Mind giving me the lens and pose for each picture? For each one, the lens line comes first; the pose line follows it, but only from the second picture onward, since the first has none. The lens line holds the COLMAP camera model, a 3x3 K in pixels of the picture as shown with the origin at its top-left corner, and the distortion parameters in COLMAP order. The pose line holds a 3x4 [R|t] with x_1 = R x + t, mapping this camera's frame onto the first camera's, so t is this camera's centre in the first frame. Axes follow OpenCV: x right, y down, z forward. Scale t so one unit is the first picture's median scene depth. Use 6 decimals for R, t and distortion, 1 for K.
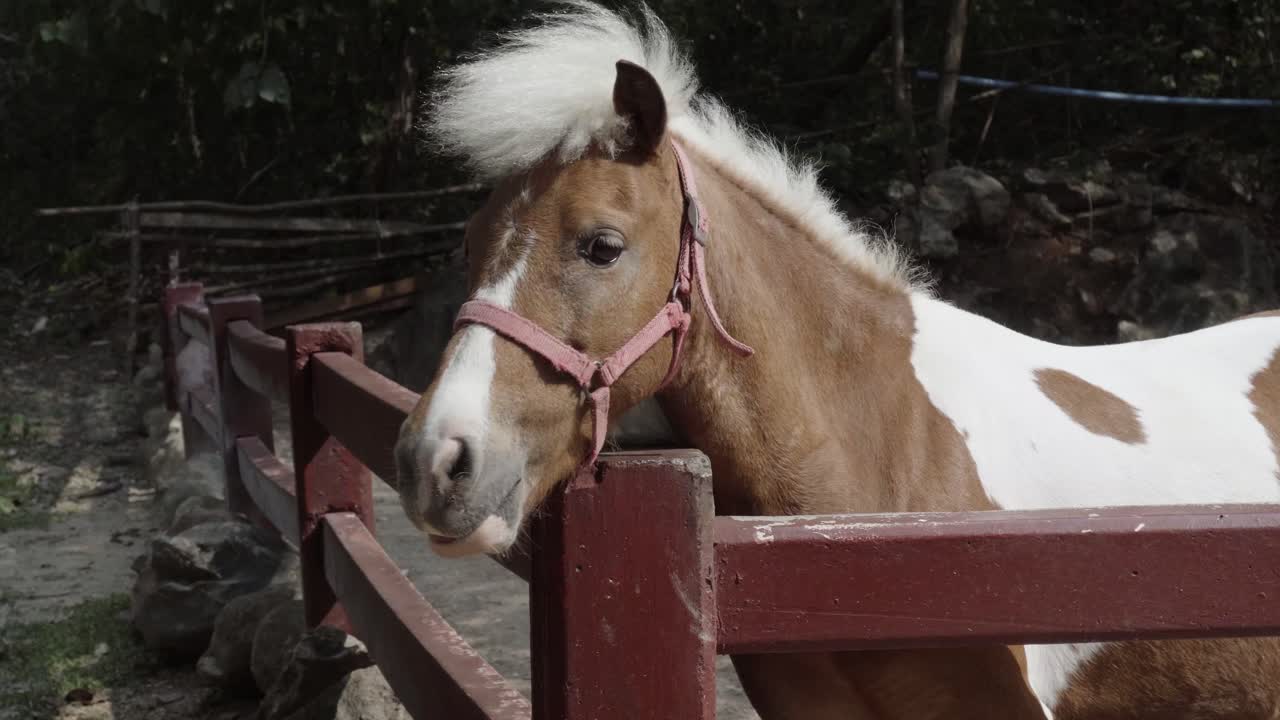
lens RADIAL K [[2256.8, 0, 640.0], [0, 2256.8, 357.6], [0, 0, 1]] dist [0.023240, 0.000000]
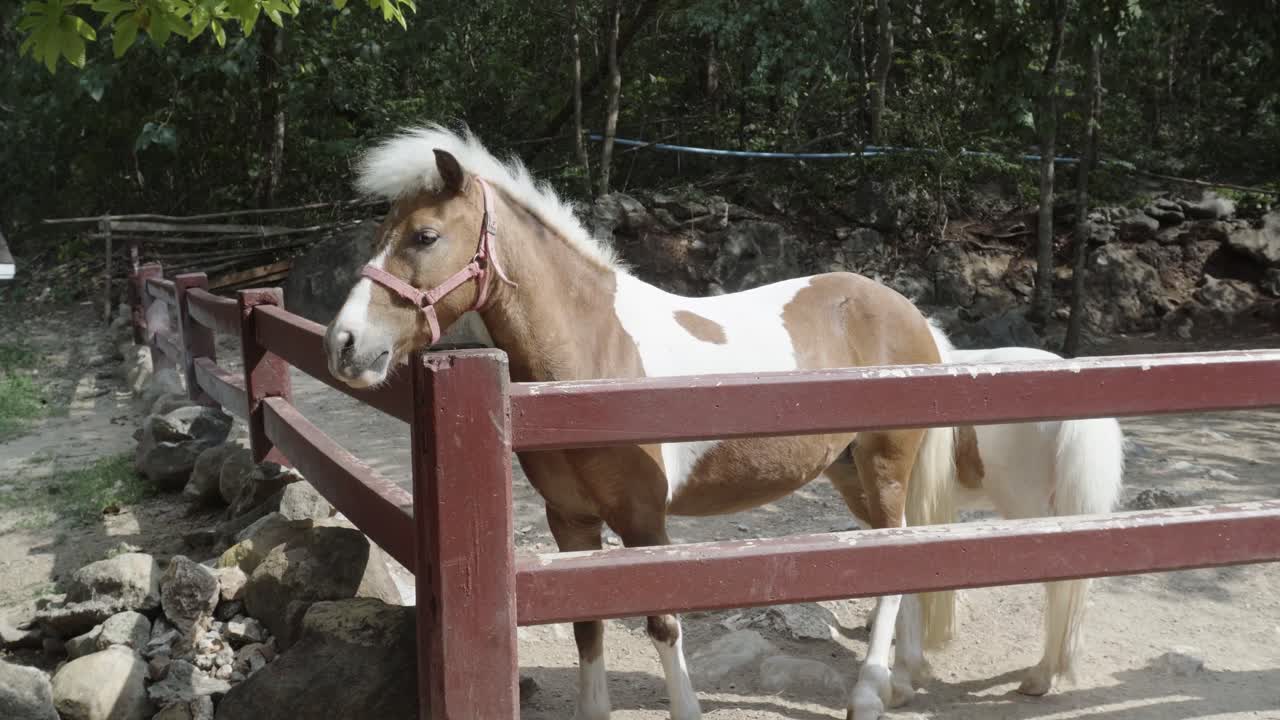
lens RADIAL K [[2256.8, 0, 639.6], [0, 2256.8, 359.1], [0, 0, 1]] dist [0.023240, 0.000000]
pose [[0.984591, -0.015296, 0.174203, -0.148754], [0.013127, 0.999821, 0.013592, 0.018366], [-0.174380, -0.011096, 0.984616, -0.722238]]
